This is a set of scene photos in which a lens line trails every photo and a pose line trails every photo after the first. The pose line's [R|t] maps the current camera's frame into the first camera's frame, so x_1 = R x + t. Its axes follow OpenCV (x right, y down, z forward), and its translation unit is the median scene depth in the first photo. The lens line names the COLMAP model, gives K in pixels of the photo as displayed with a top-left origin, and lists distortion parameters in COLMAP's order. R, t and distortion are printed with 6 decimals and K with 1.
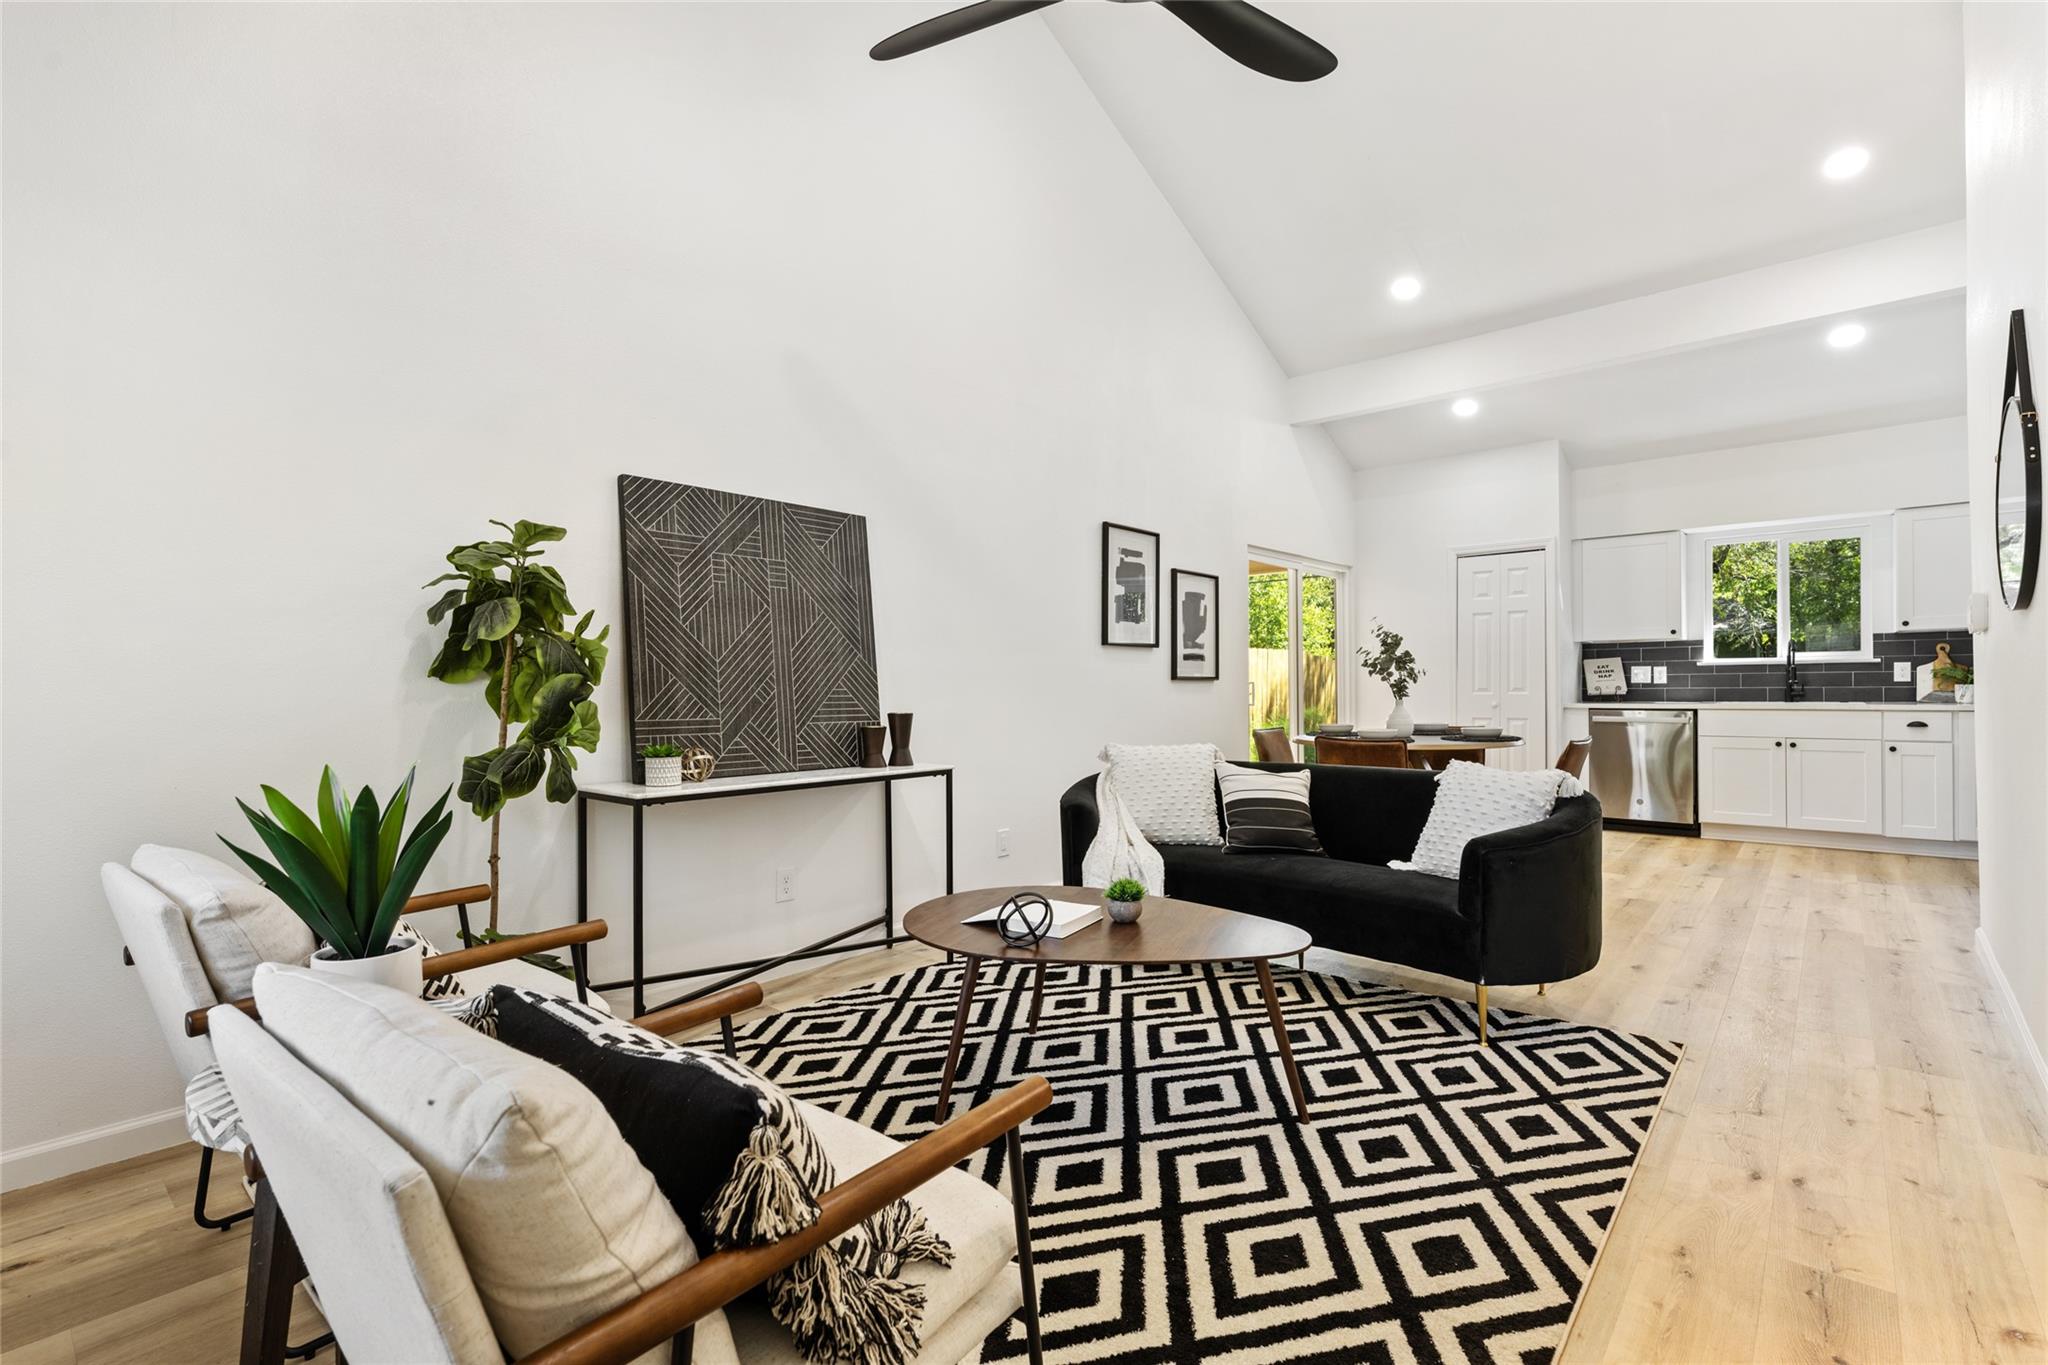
lens RADIAL K [[945.9, 0, 1024.0], [0, 945.9, 682.5], [0, 0, 1]] dist [0.000887, 0.000323]
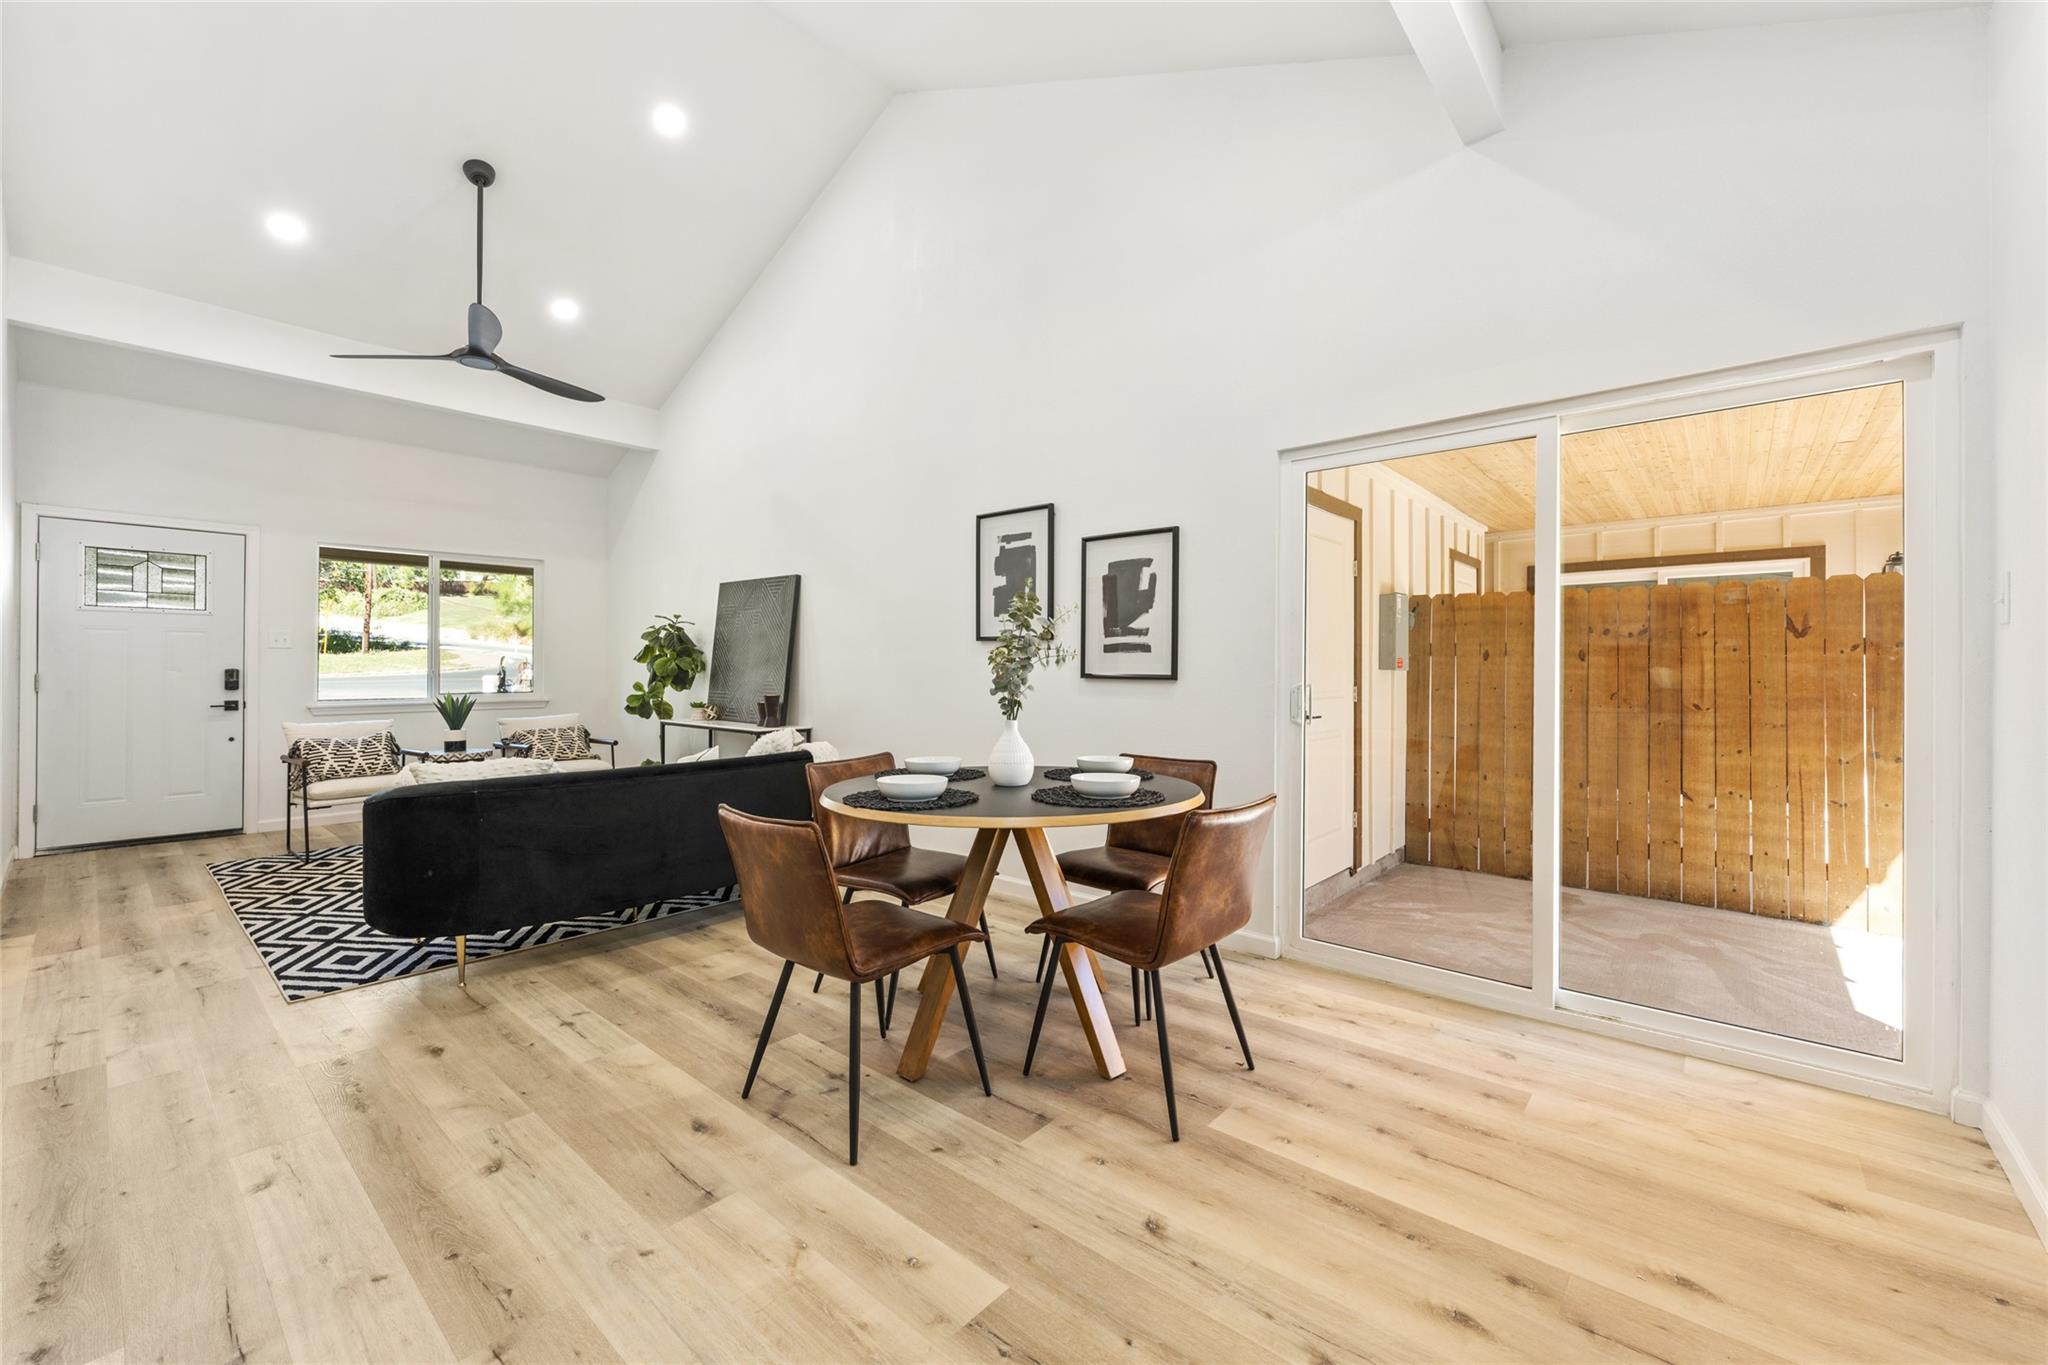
lens RADIAL K [[818.6, 0, 1025.5], [0, 818.6, 676.3], [0, 0, 1]] dist [-0.000734, 0.000051]
pose [[-0.006830, 0.017629, -0.999821, 0.749293], [-0.001332, 0.999844, 0.017639, -0.014414], [0.999976, 0.001452, -0.006805, 0.846628]]
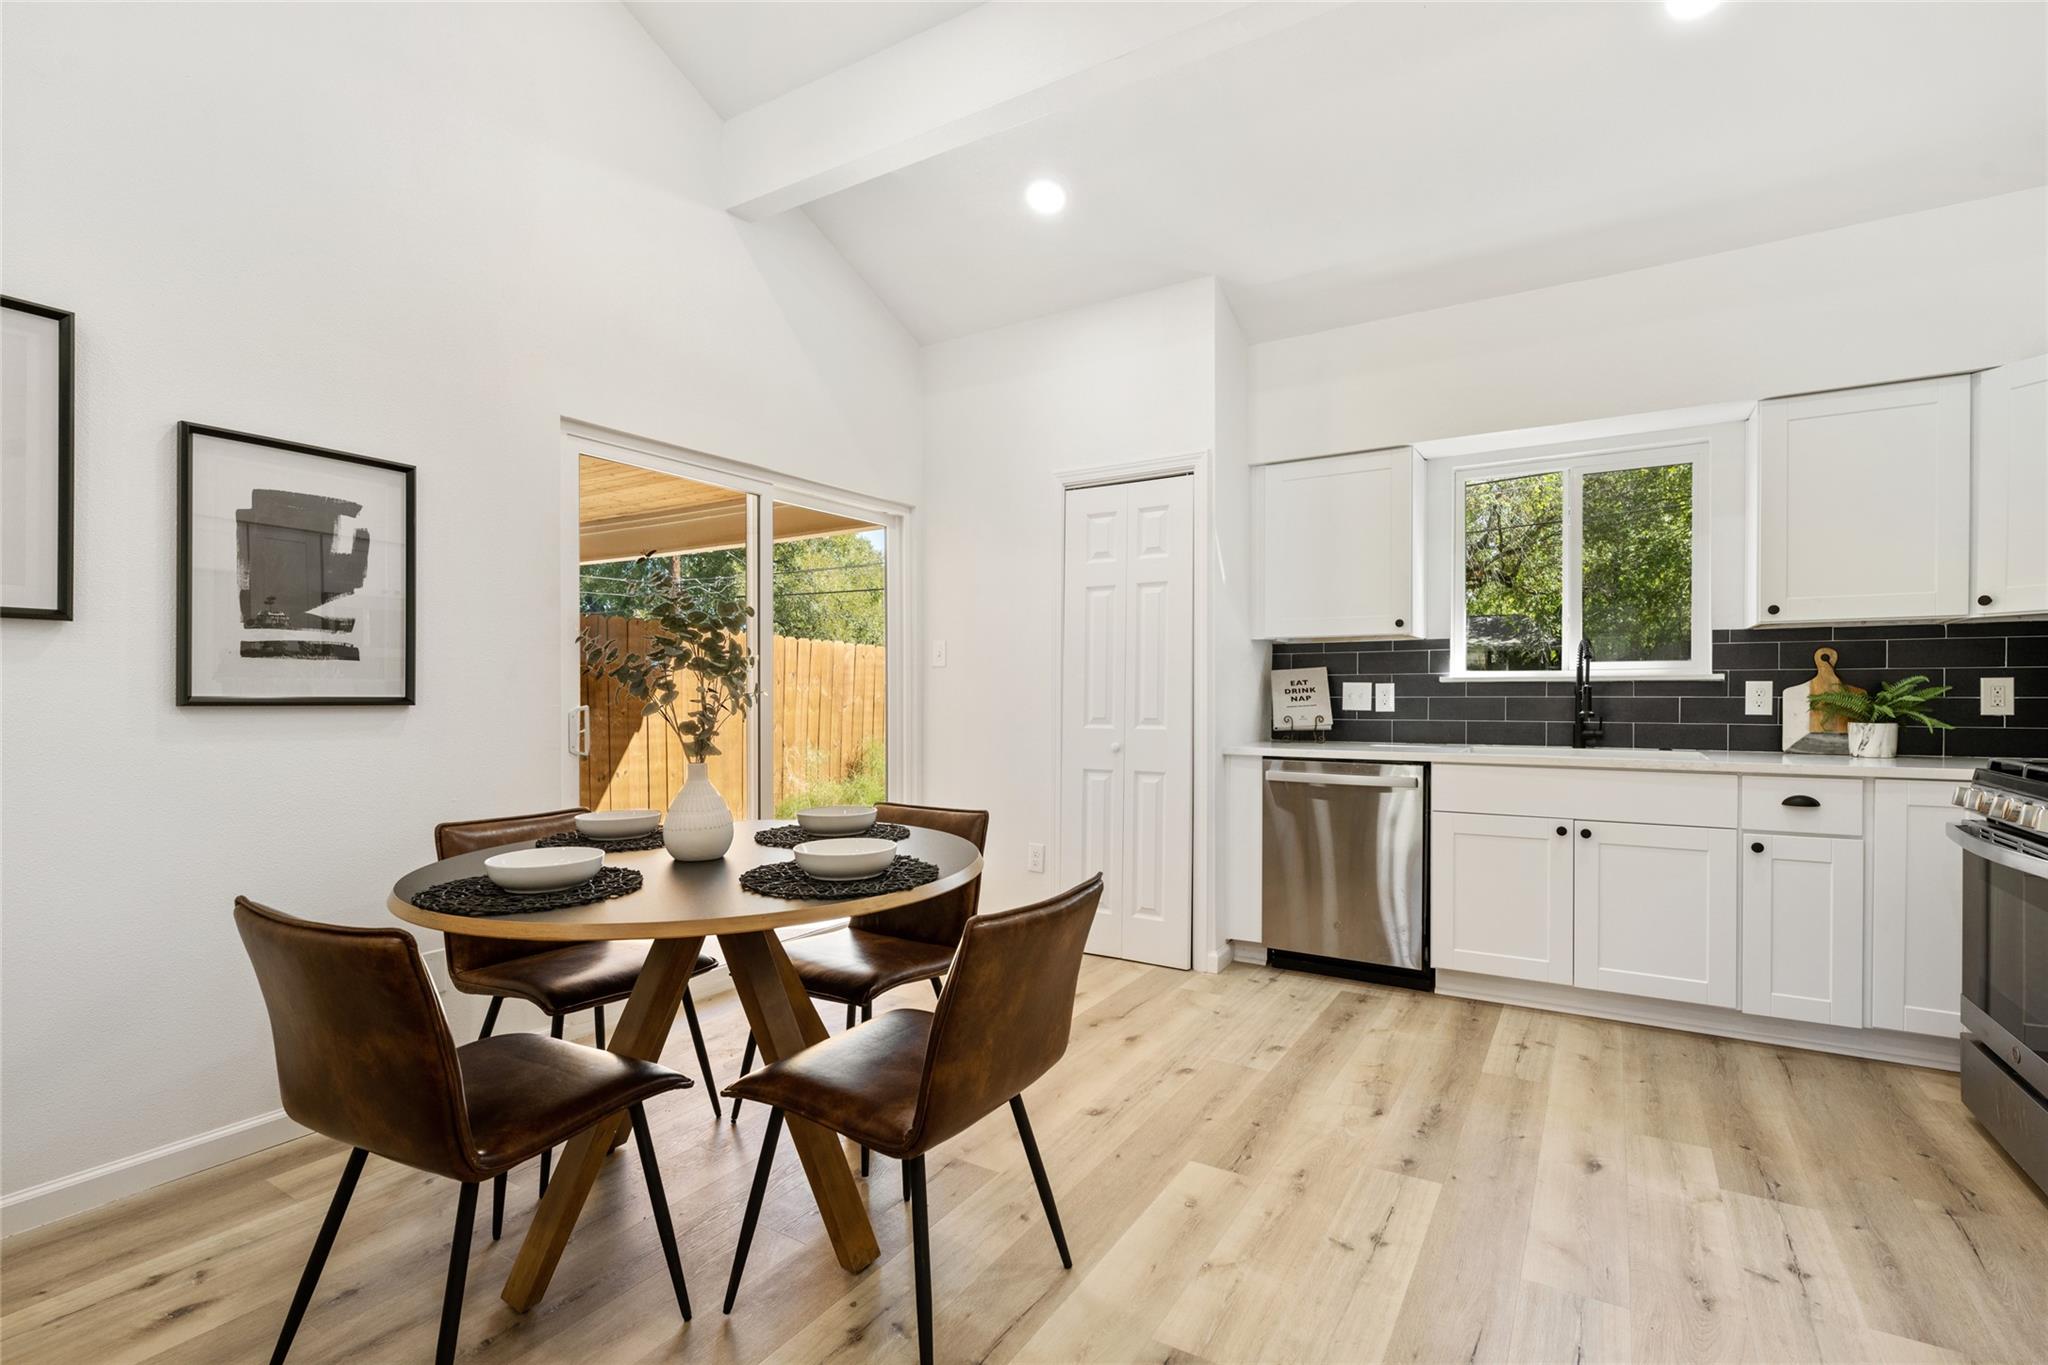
lens RADIAL K [[971.7, 0, 1018.2], [0, 971.7, 691.6], [0, 0, 1]] dist [0.000064, -0.000187]
pose [[0.987140, 0.009453, 0.159579, 0.386277], [-0.009672, 0.999953, 0.000598, -0.010840], [-0.159566, -0.002134, 0.987185, 0.483007]]
